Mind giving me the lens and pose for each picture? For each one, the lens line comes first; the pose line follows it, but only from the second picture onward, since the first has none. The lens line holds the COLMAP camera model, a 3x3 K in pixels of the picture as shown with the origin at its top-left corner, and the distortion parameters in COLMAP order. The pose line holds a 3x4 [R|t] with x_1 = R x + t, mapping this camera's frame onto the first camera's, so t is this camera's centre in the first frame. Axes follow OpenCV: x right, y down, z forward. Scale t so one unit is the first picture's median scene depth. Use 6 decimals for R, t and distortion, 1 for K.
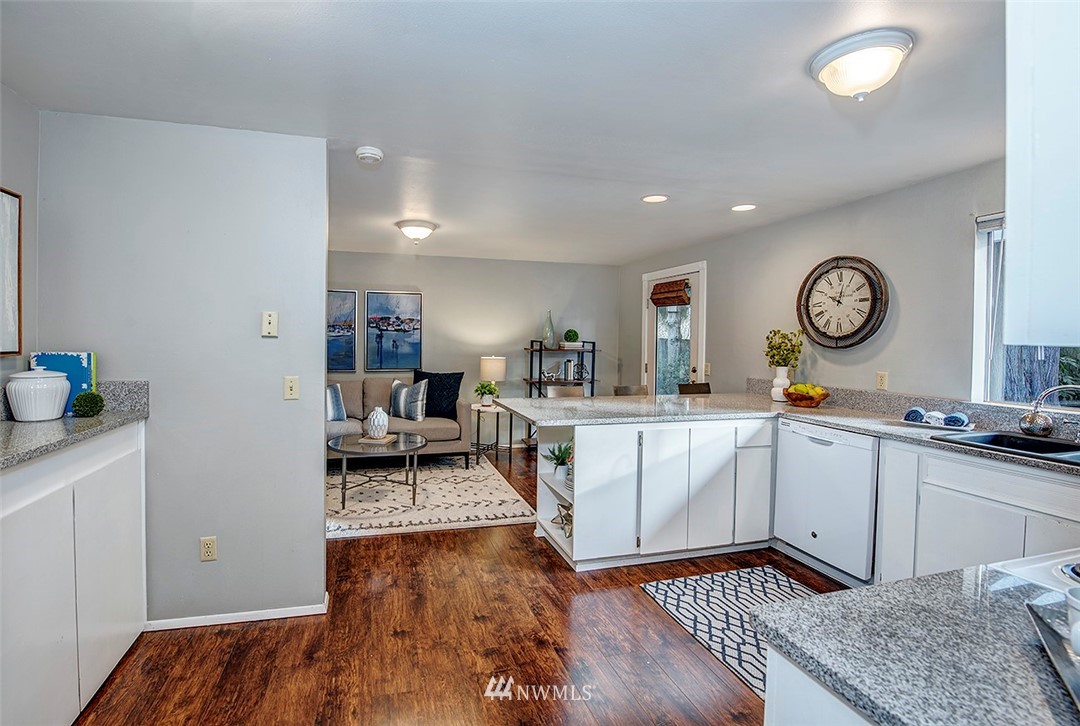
lens RADIAL K [[544.6, 0, 536.0], [0, 544.6, 358.9], [0, 0, 1]] dist [0.000703, -0.000001]
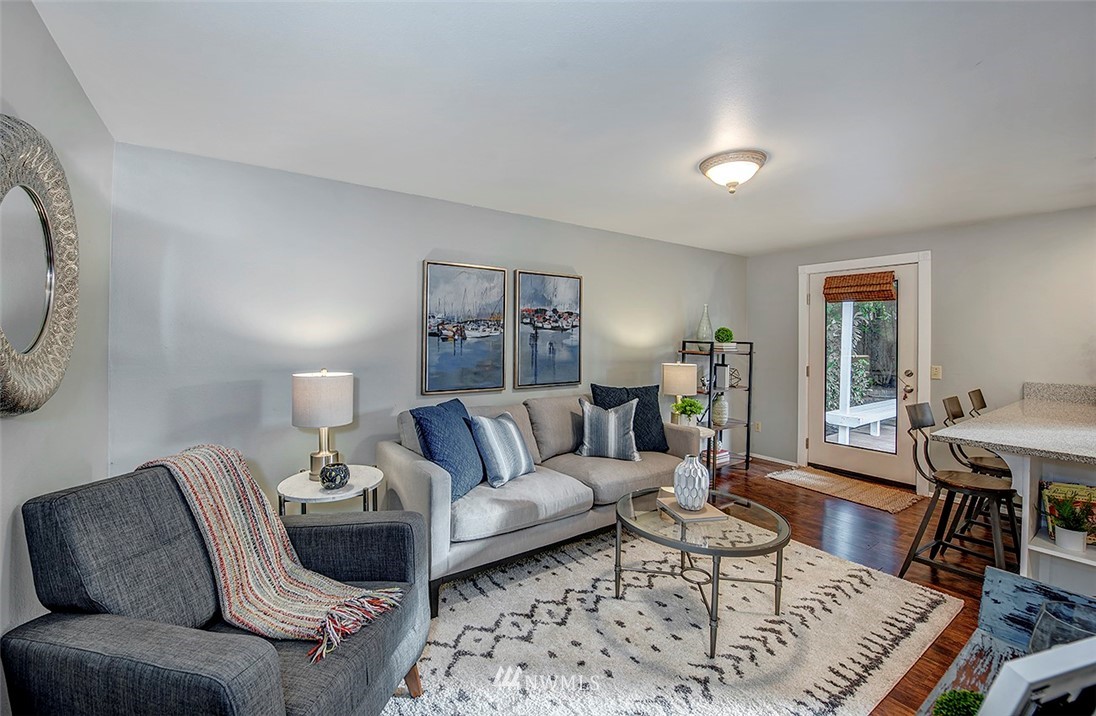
lens RADIAL K [[481.0, 0, 570.8], [0, 481.0, 338.7], [0, 0, 1]] dist [-0.003175, -0.000255]
pose [[0.931934, -0.005733, 0.362584, -0.463133], [0.018350, 0.999340, -0.031362, -0.019493], [-0.362164, 0.035881, 0.931423, 0.420464]]
